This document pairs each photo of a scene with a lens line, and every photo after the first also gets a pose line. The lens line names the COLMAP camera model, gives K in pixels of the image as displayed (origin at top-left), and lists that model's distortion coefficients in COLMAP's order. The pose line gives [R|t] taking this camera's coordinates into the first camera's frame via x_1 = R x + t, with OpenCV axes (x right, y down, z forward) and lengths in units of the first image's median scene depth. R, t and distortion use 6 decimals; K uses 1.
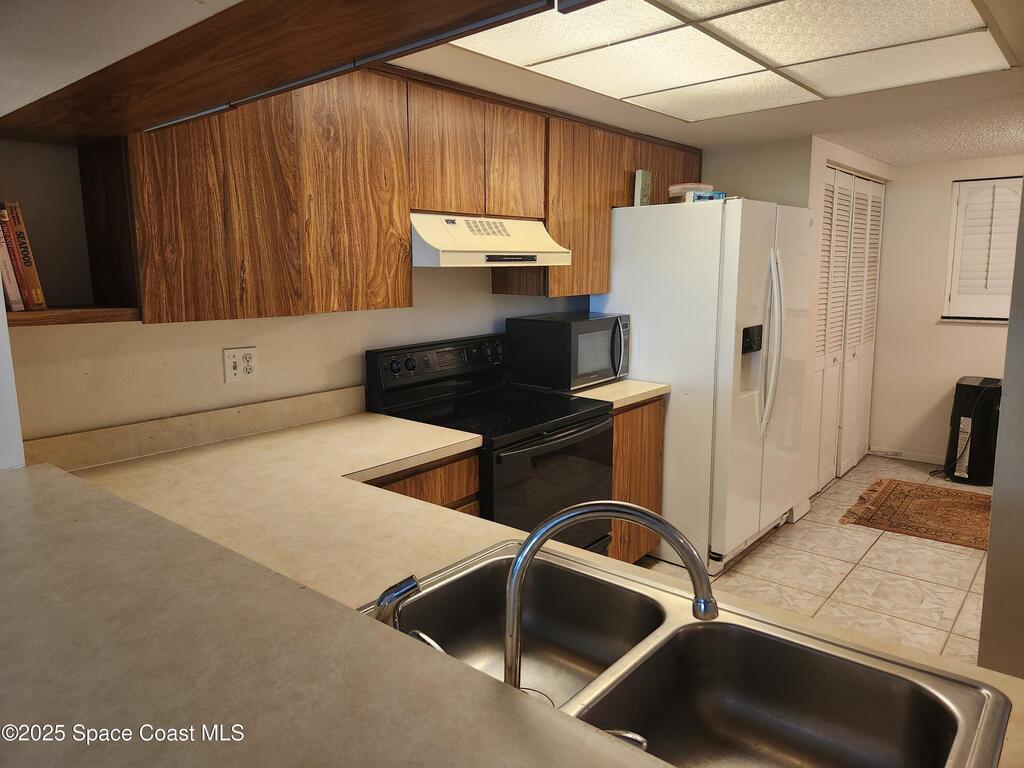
lens RADIAL K [[685.0, 0, 514.7], [0, 685.0, 390.1], [0, 0, 1]] dist [0.039359, -0.012791]
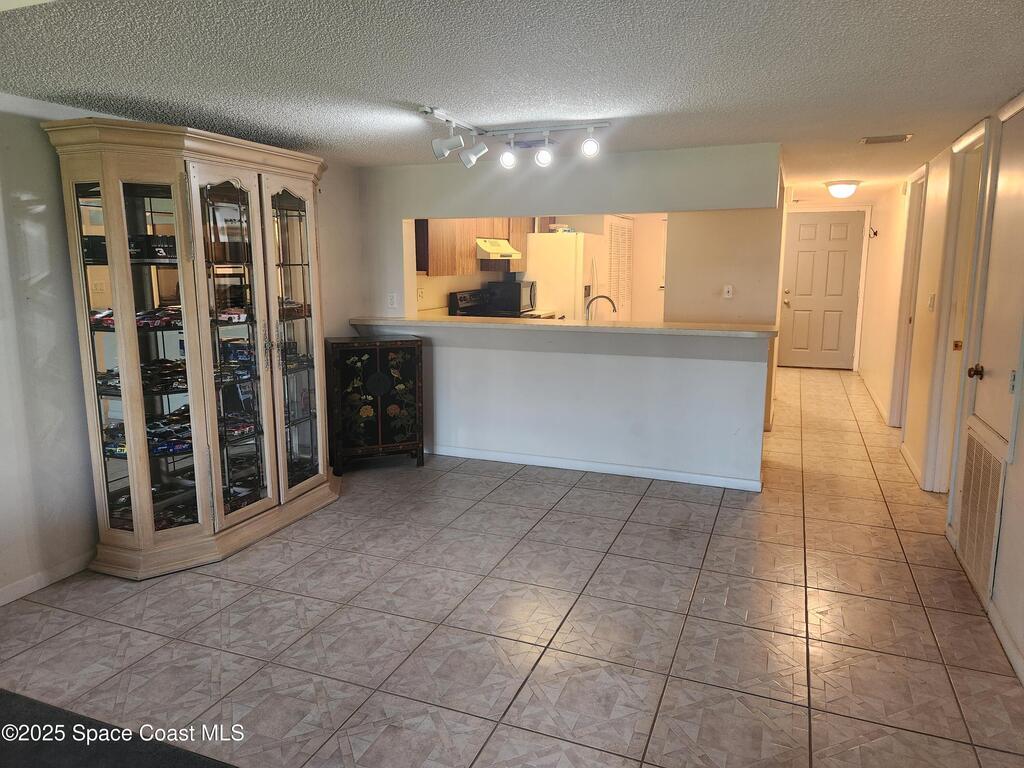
lens RADIAL K [[685.0, 0, 520.0], [0, 685.0, 376.5], [0, 0, 1]] dist [0.039359, -0.012791]
pose [[0.949560, -0.047825, 0.309918, -0.923018], [0.052835, 0.998573, -0.007786, 0.336247], [-0.309103, 0.023768, 0.950732, -1.727699]]
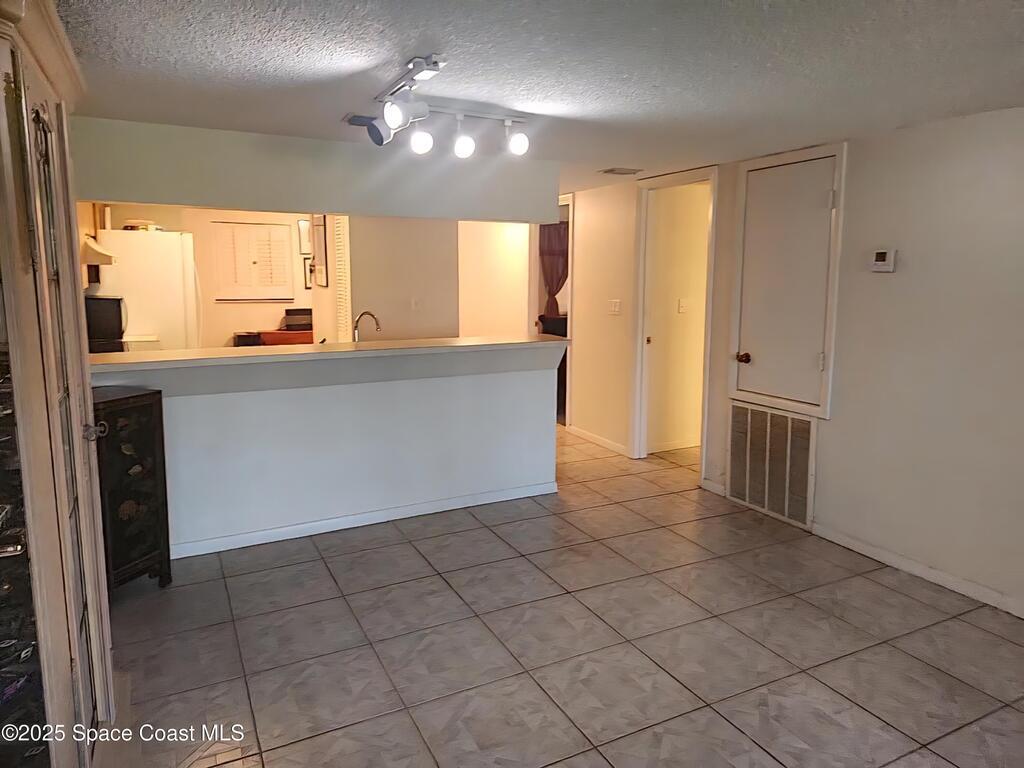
lens RADIAL K [[685.0, 0, 522.1], [0, 685.0, 375.8], [0, 0, 1]] dist [0.039359, -0.012791]
pose [[0.371070, -0.132531, 0.919099, -1.583727], [0.160519, 0.984018, 0.077085, 0.160660], [-0.914626, 0.118929, 0.386414, -0.761475]]
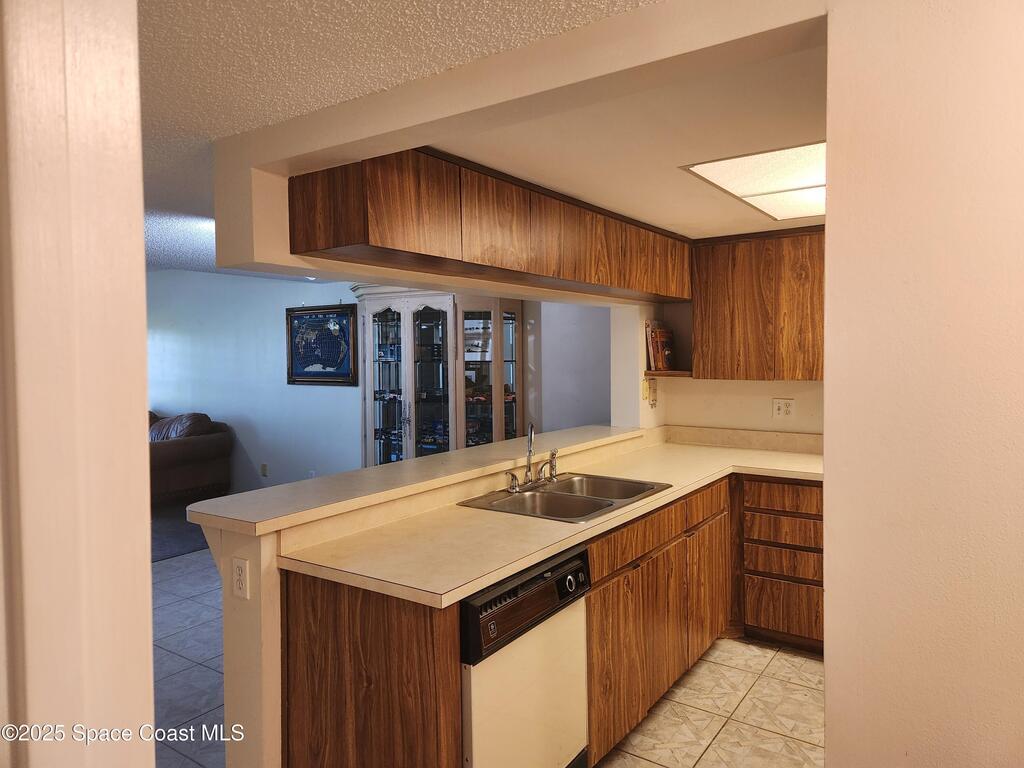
lens RADIAL K [[685.0, 0, 513.7], [0, 685.0, 379.9], [0, 0, 1]] dist [0.039359, -0.012791]
pose [[0.080569, 0.050375, -0.995475, 1.327695], [-0.161926, 0.986117, 0.036796, -0.065462], [0.983508, 0.158229, 0.087607, 0.191002]]
